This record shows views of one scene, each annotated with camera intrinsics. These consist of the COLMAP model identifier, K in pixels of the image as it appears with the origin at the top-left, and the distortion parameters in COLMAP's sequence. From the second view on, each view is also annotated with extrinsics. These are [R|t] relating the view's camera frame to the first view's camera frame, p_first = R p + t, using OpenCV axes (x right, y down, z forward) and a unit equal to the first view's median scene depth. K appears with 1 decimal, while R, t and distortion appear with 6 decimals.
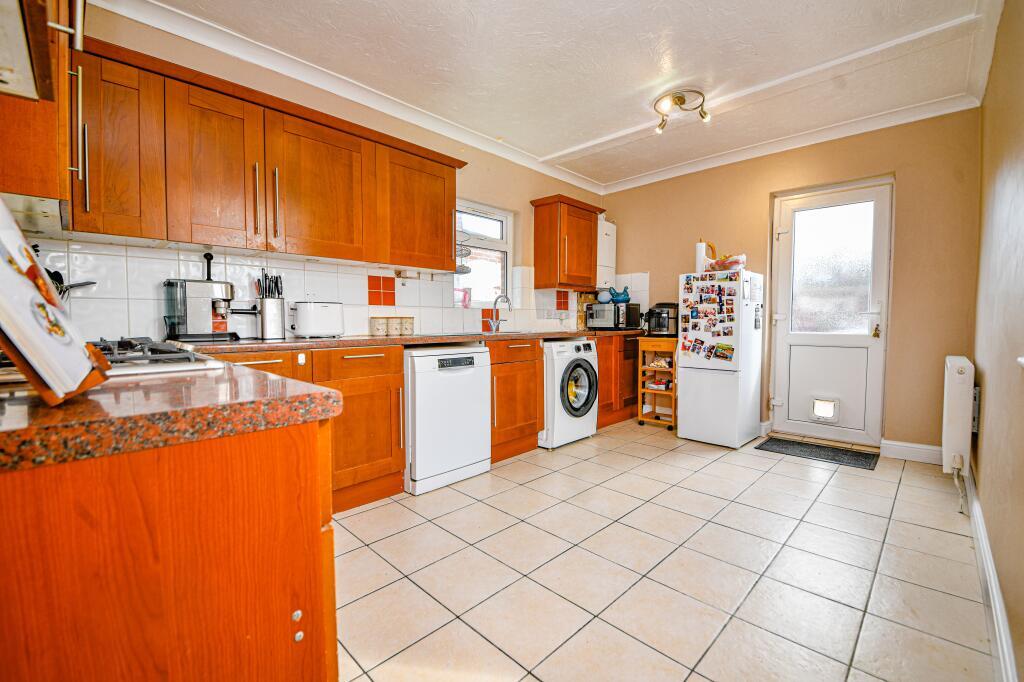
lens RADIAL K [[433.6, 0, 512.0], [0, 433.6, 341.0], [0, 0, 1]] dist [0.000204, -0.000096]
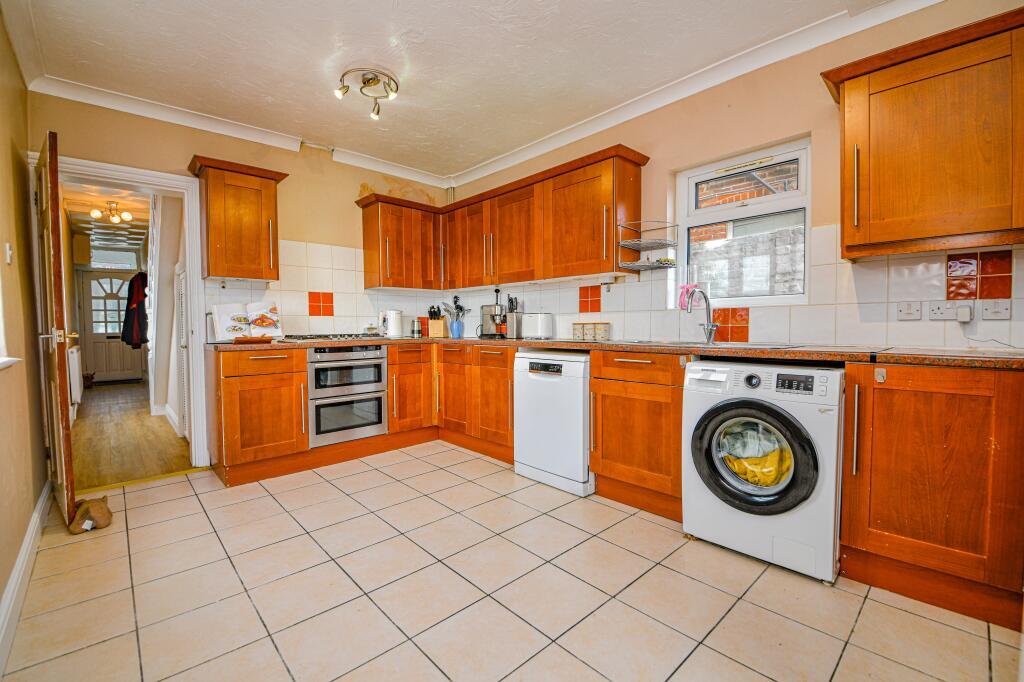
lens RADIAL K [[433.6, 0, 512.0], [0, 433.6, 341.0], [0, 0, 1]] dist [0.000204, -0.000096]
pose [[-0.045825, 0.038192, -0.998219, 0.814421], [-0.037751, 0.998489, 0.039935, -0.047376], [0.998236, 0.039514, -0.044314, 0.872376]]
